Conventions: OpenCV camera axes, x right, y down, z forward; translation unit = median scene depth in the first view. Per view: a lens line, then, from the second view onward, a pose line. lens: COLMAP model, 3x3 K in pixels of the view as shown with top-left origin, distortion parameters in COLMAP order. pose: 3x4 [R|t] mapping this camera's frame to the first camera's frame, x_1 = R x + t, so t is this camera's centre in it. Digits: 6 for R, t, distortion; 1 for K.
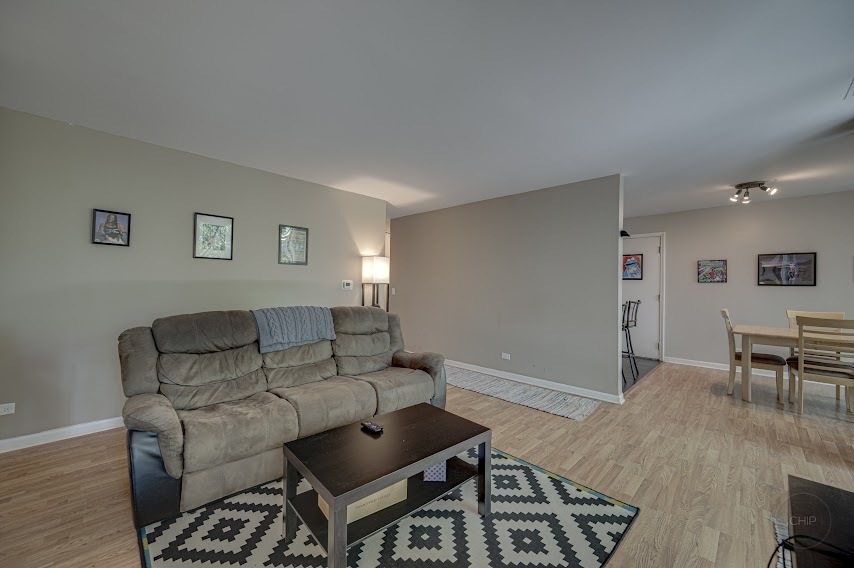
lens RADIAL K [[337.2, 0, 427.5], [0, 337.2, 283.1], [0, 0, 1]] dist [0.000246, 0.000365]
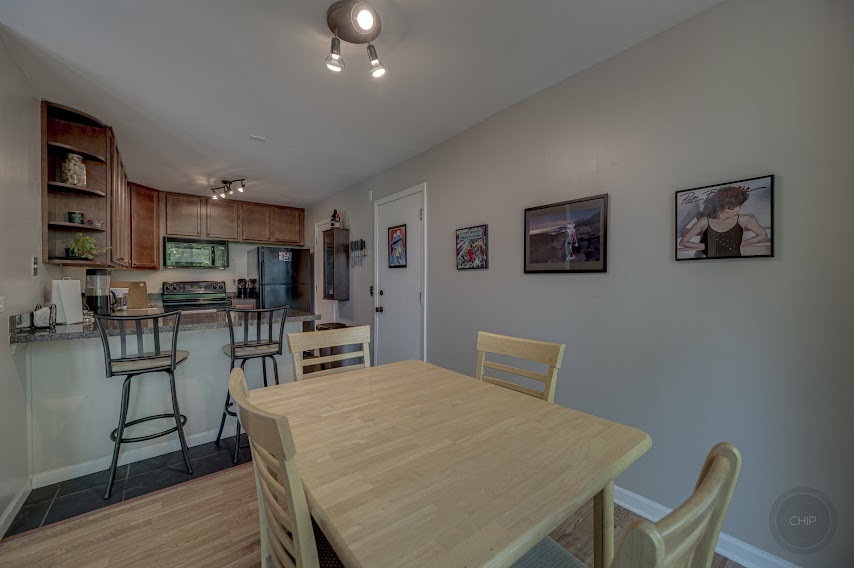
lens RADIAL K [[337.2, 0, 427.5], [0, 337.2, 283.1], [0, 0, 1]] dist [0.000246, 0.000365]
pose [[0.991981, -0.011218, -0.125888, 1.105430], [0.012943, 0.999833, 0.012893, 0.015619], [0.125723, -0.014419, 0.991961, 0.615541]]
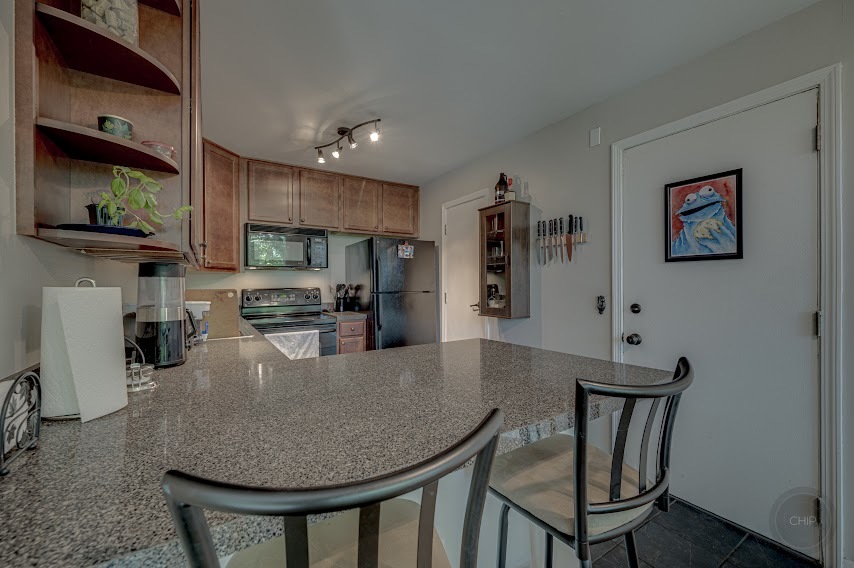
lens RADIAL K [[345.5, 0, 427.9], [0, 345.5, 285.4], [0, 0, 1]] dist [0.001302, 0.000408]
pose [[0.973620, -0.016621, -0.227569, 0.656239], [0.017306, 0.999850, 0.001017, 0.012231], [0.227518, -0.004929, 0.973761, 0.964422]]
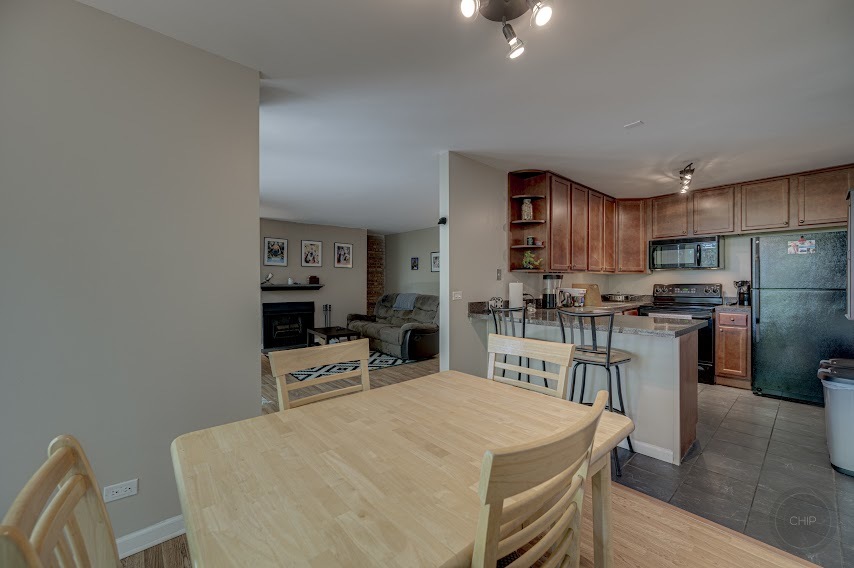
lens RADIAL K [[337.2, 0, 427.5], [0, 337.2, 283.1], [0, 0, 1]] dist [0.000246, 0.000365]
pose [[-0.081365, -0.008627, -0.996647, 1.339501], [0.005287, 0.999945, -0.009087, 0.017754], [0.996670, -0.006009, -0.081315, 0.959157]]
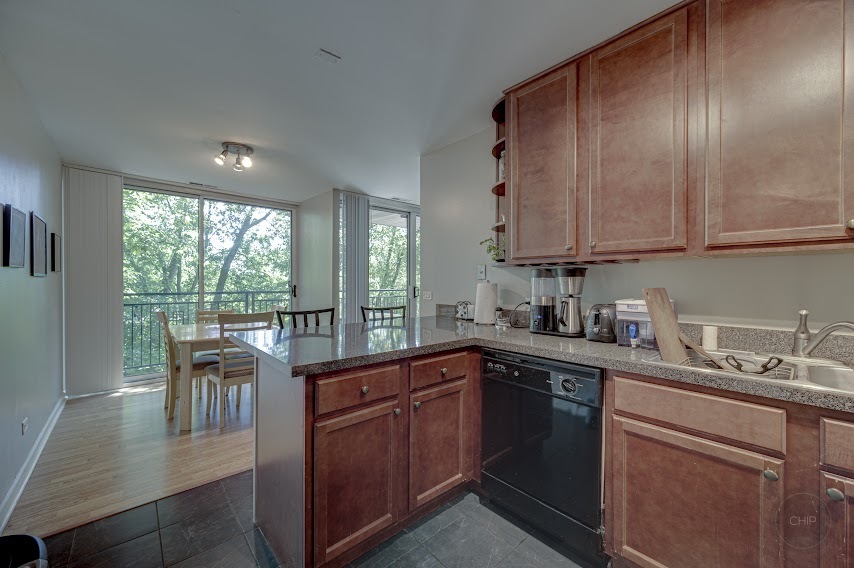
lens RADIAL K [[331.0, 0, 427.0], [0, 331.0, 284.0], [0, 0, 1]] dist [-0.019644, -0.000028]
pose [[-0.998360, -0.018815, 0.054065, 0.497202], [-0.018901, 0.999821, -0.001082, 0.013282], [-0.054035, -0.002103, -0.998537, 1.744574]]
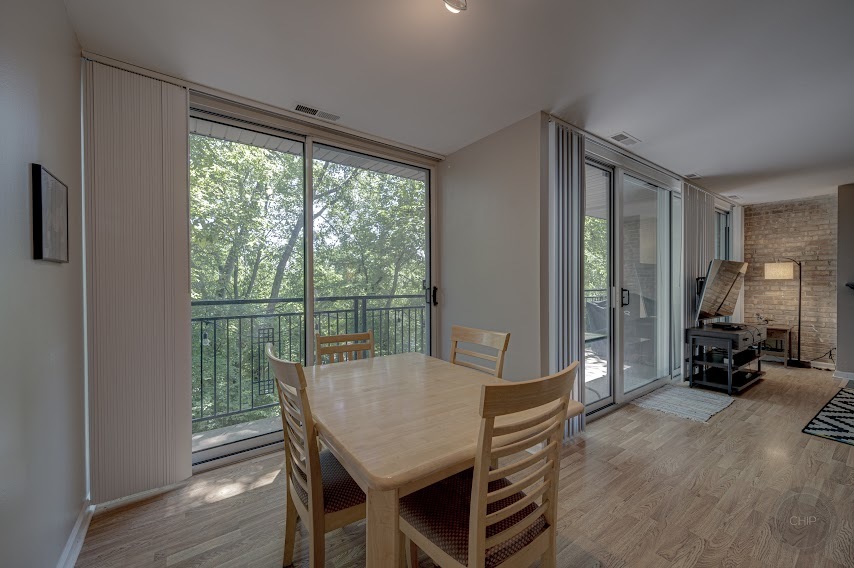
lens RADIAL K [[337.2, 0, 427.5], [0, 337.2, 283.1], [0, 0, 1]] dist [0.000246, 0.000365]
pose [[-0.985462, -0.010879, 0.169546, 0.965075], [-0.010246, 0.999937, 0.004608, 0.013400], [-0.169585, 0.002804, -0.985512, 1.318054]]
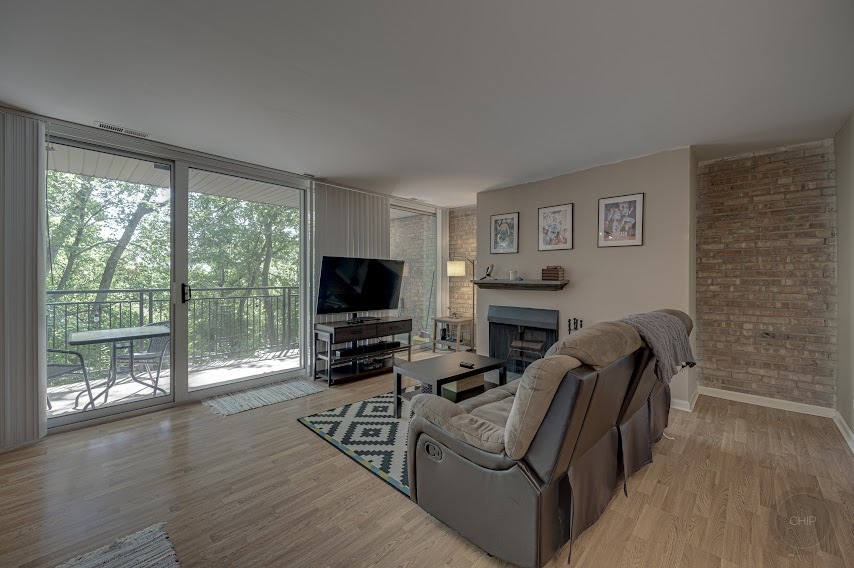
lens RADIAL K [[337.2, 0, 427.5], [0, 337.2, 283.1], [0, 0, 1]] dist [0.000246, 0.000365]
pose [[-0.999851, -0.011720, -0.012673, 0.023769], [-0.011863, 0.999866, 0.011268, 0.005099], [0.012539, 0.011416, -0.999856, 1.235927]]
